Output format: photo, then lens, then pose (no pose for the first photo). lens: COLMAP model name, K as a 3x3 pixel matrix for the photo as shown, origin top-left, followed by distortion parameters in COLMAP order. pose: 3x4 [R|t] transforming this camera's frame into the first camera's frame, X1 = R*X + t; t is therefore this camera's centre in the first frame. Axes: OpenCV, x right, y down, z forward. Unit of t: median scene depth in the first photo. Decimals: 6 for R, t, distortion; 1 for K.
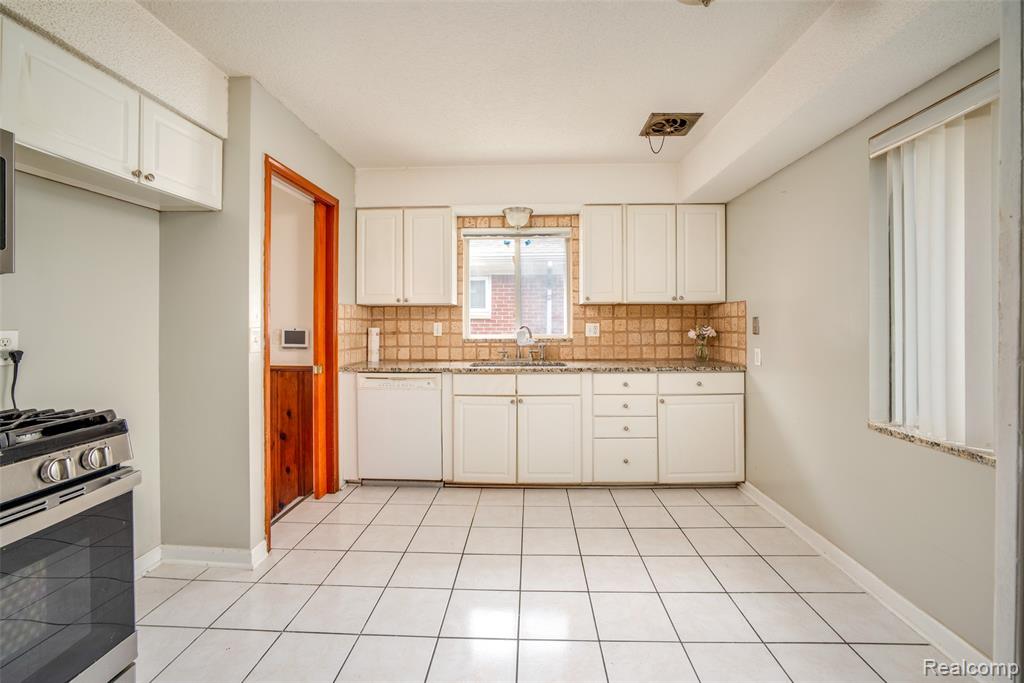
lens RADIAL K [[439.7, 0, 507.2], [0, 439.7, 320.8], [0, 0, 1]] dist [-0.011001, 0.001831]
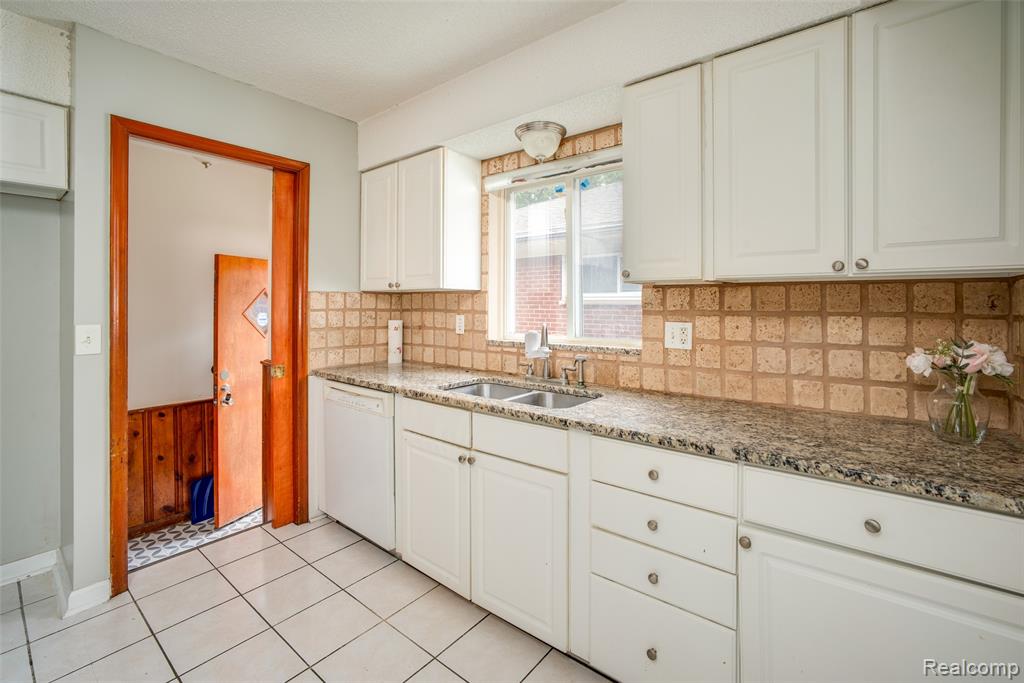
lens RADIAL K [[439.7, 0, 527.0], [0, 439.7, 303.1], [0, 0, 1]] dist [-0.011001, 0.001831]
pose [[0.810405, 0.004040, -0.585857, 0.349687], [-0.001984, 0.999989, 0.004152, -0.018434], [0.585867, -0.002202, 0.810404, 0.489495]]
